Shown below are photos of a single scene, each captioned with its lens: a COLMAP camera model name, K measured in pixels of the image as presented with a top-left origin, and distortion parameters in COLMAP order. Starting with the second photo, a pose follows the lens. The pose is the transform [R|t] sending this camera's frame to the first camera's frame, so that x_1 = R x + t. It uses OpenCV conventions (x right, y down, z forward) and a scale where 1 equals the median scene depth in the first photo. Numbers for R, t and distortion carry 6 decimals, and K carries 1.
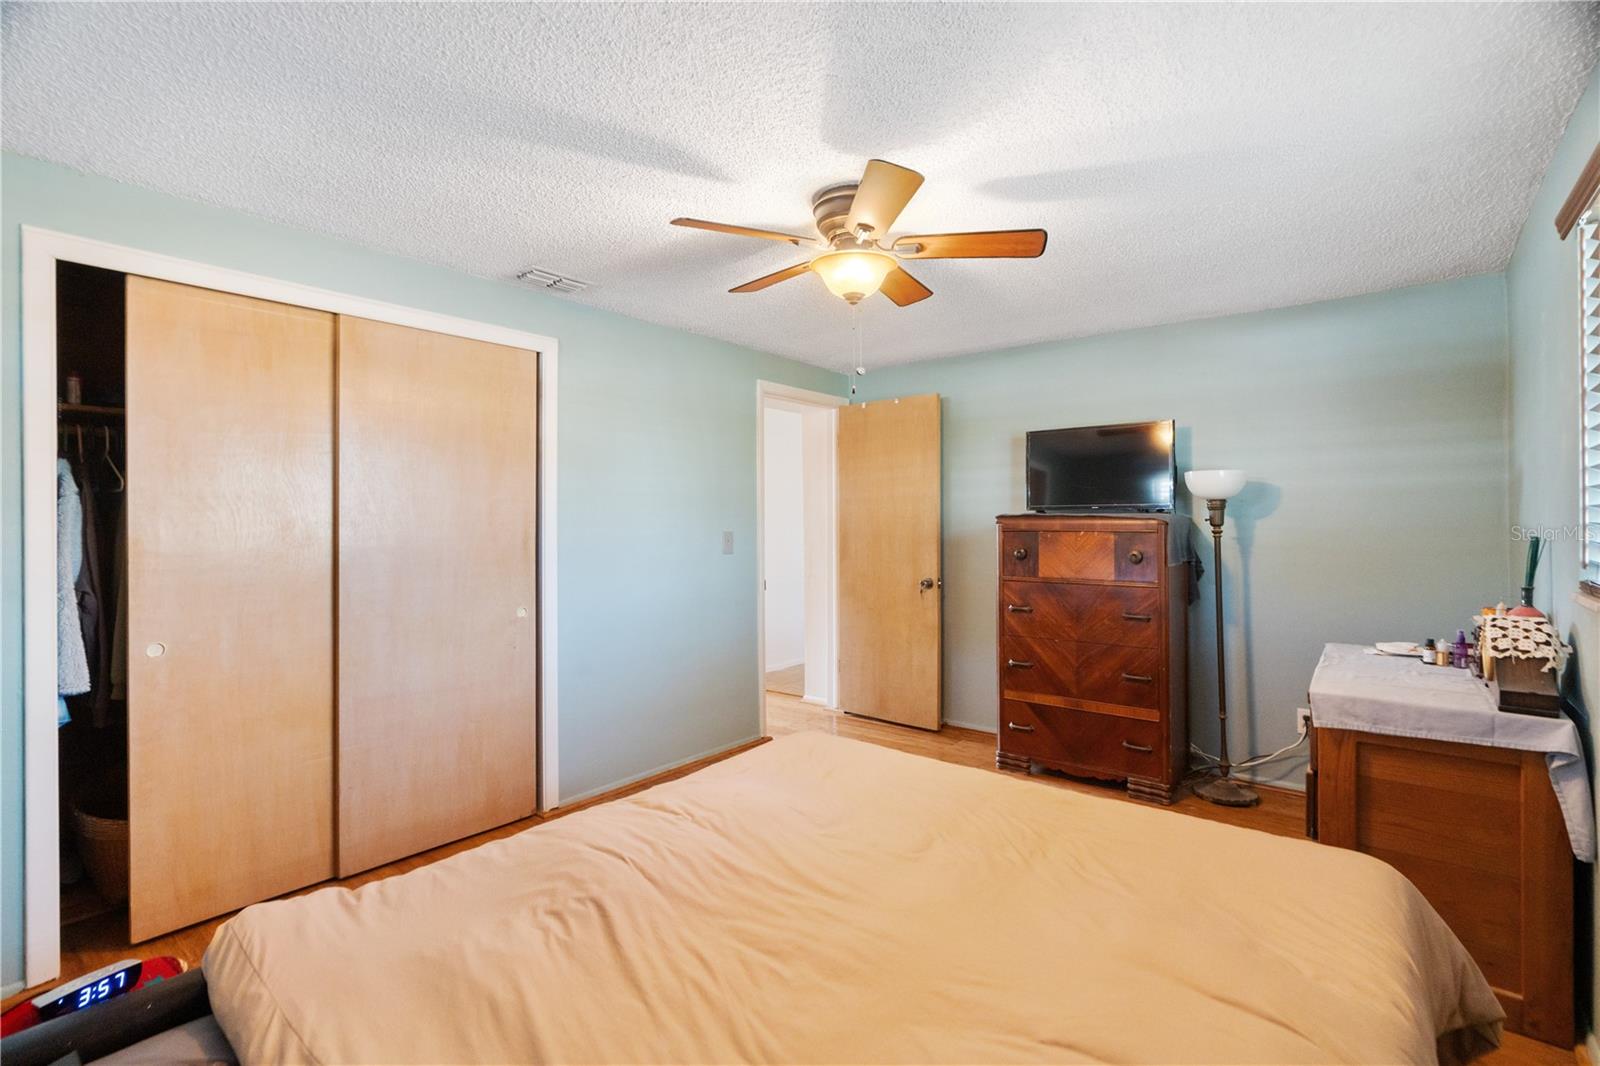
lens RADIAL K [[734.1, 0, 789.2], [0, 734.1, 528.0], [0, 0, 1]] dist [-0.003123, 0.001674]
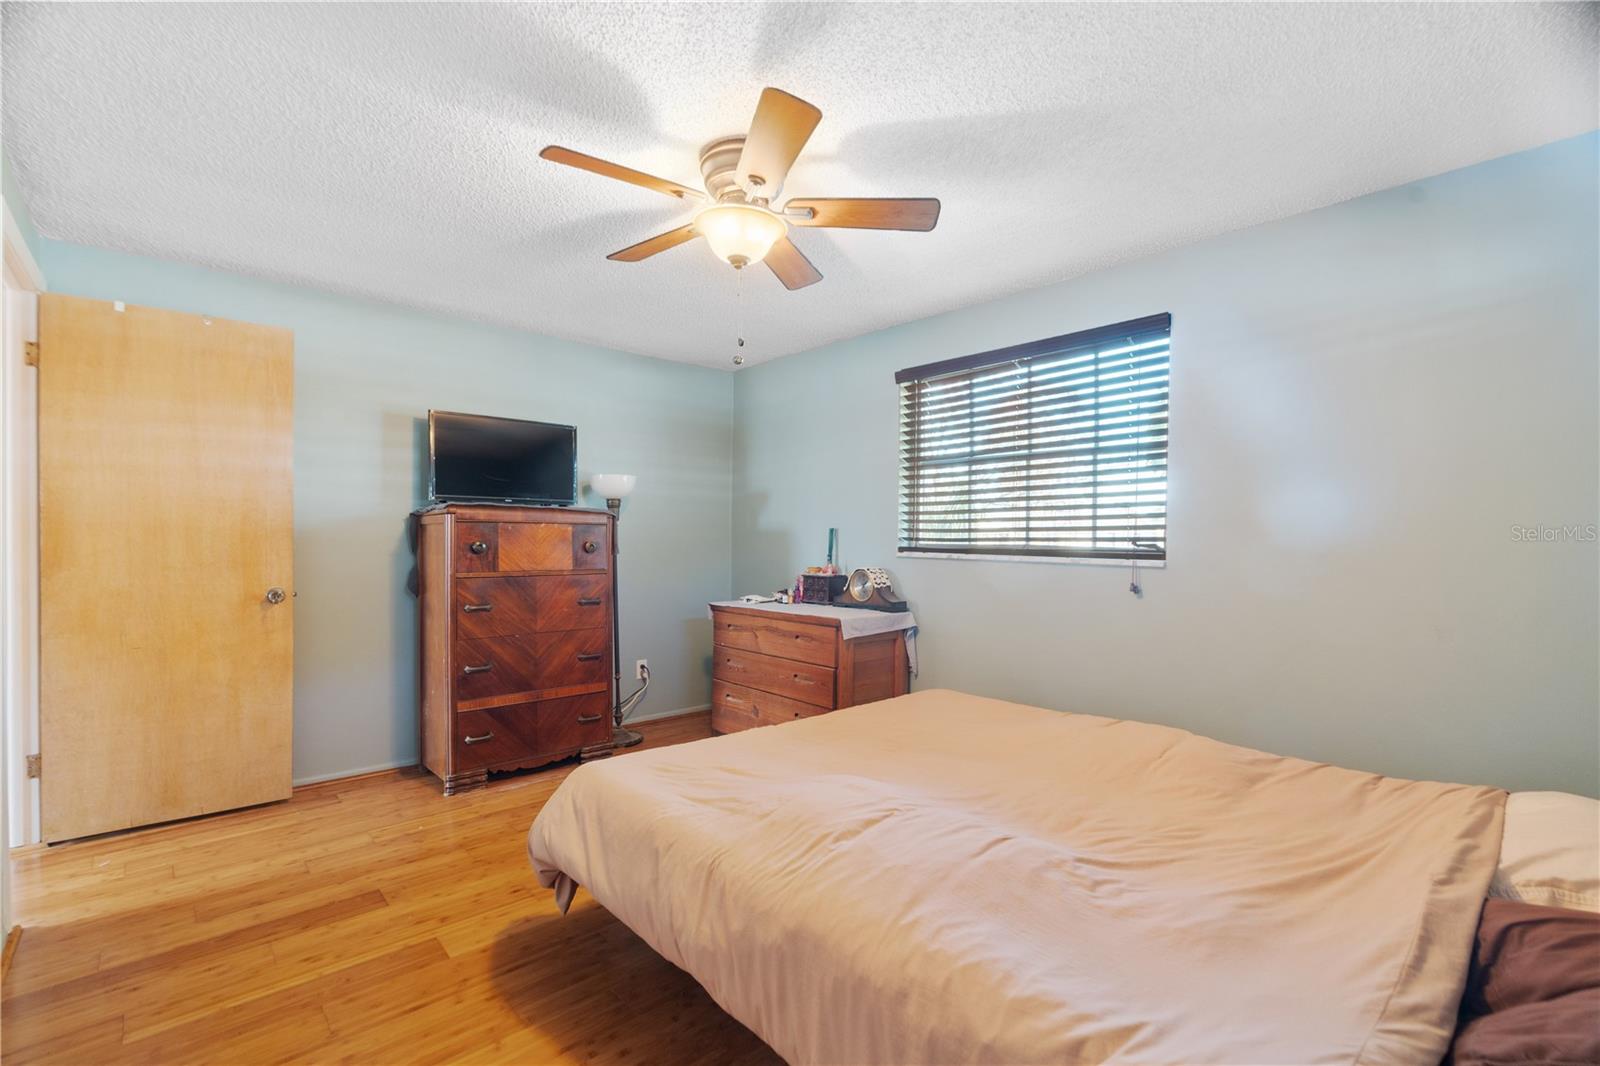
lens RADIAL K [[726.0, 0, 792.5], [0, 726.0, 542.9], [0, 0, 1]] dist [0.000113, 0.001194]
pose [[0.155178, -0.002768, 0.987883, -0.527233], [-0.000113, 0.999996, 0.002819, 0.028177], [-0.987886, -0.000549, 0.155177, 0.495073]]
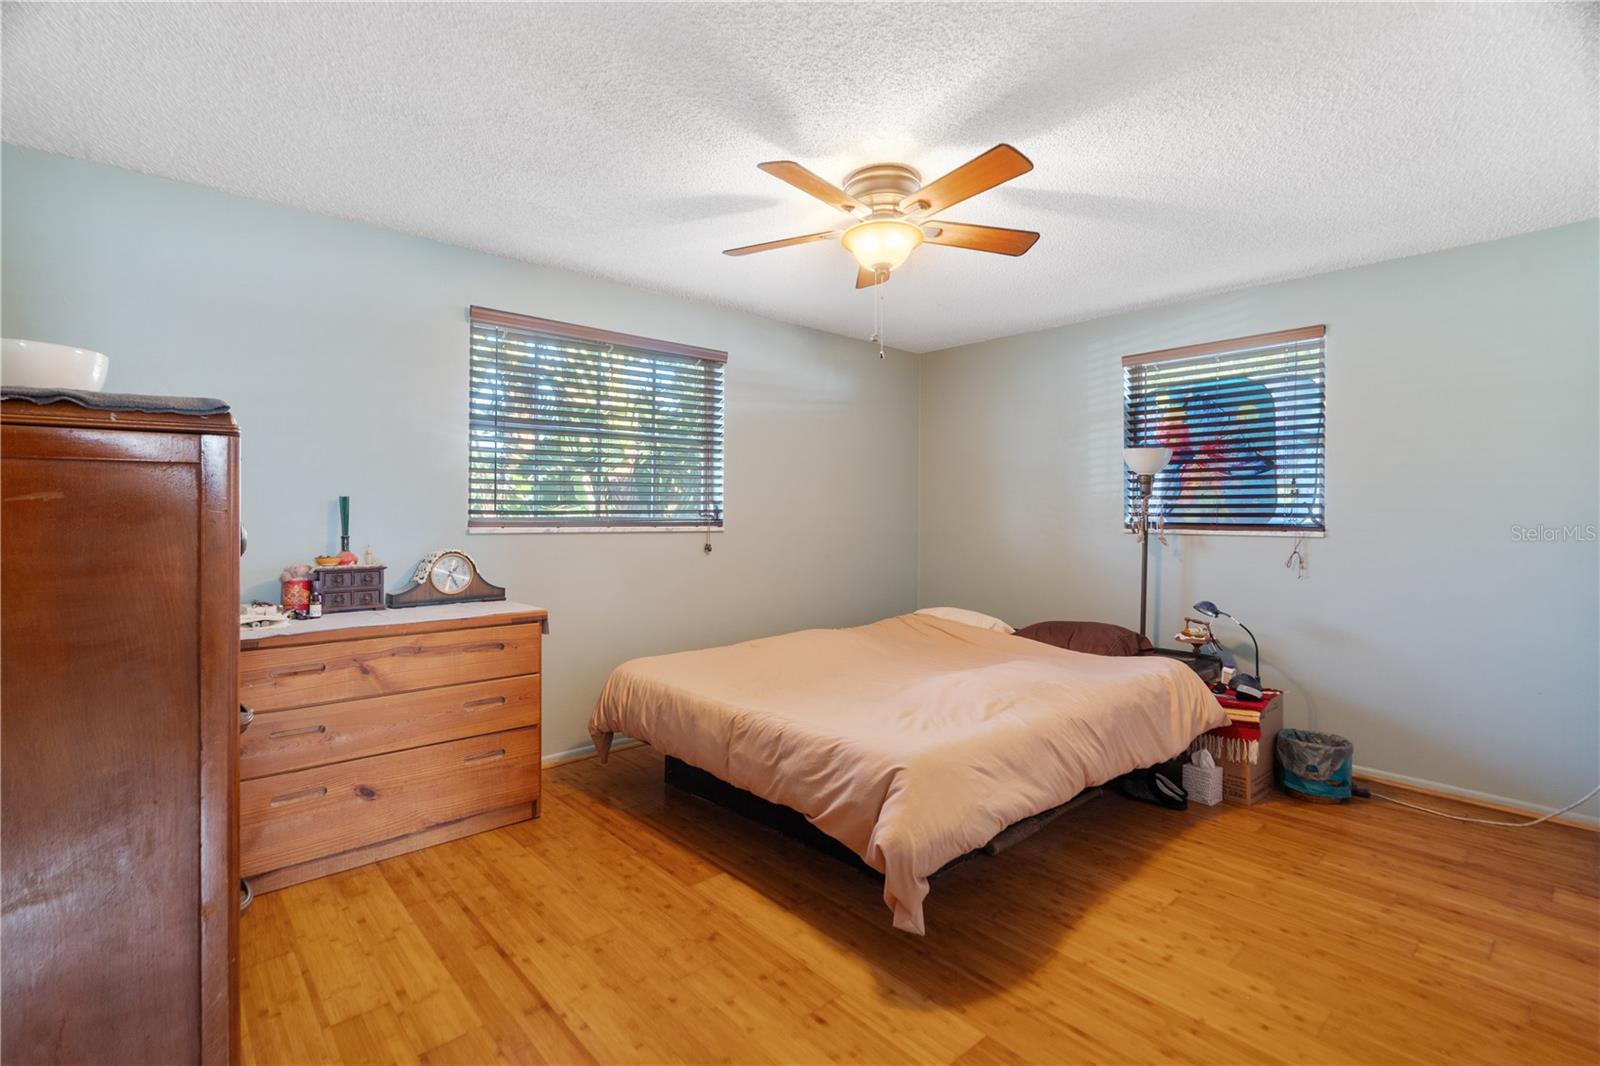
lens RADIAL K [[725.7, 0, 797.9], [0, 725.7, 503.3], [0, 0, 1]] dist [-0.000399, 0.000141]
pose [[-0.988685, 0.002294, 0.149989, 0.028361], [0.001838, 0.999993, -0.003179, 0.017945], [-0.149995, -0.002867, -0.988683, 1.304525]]
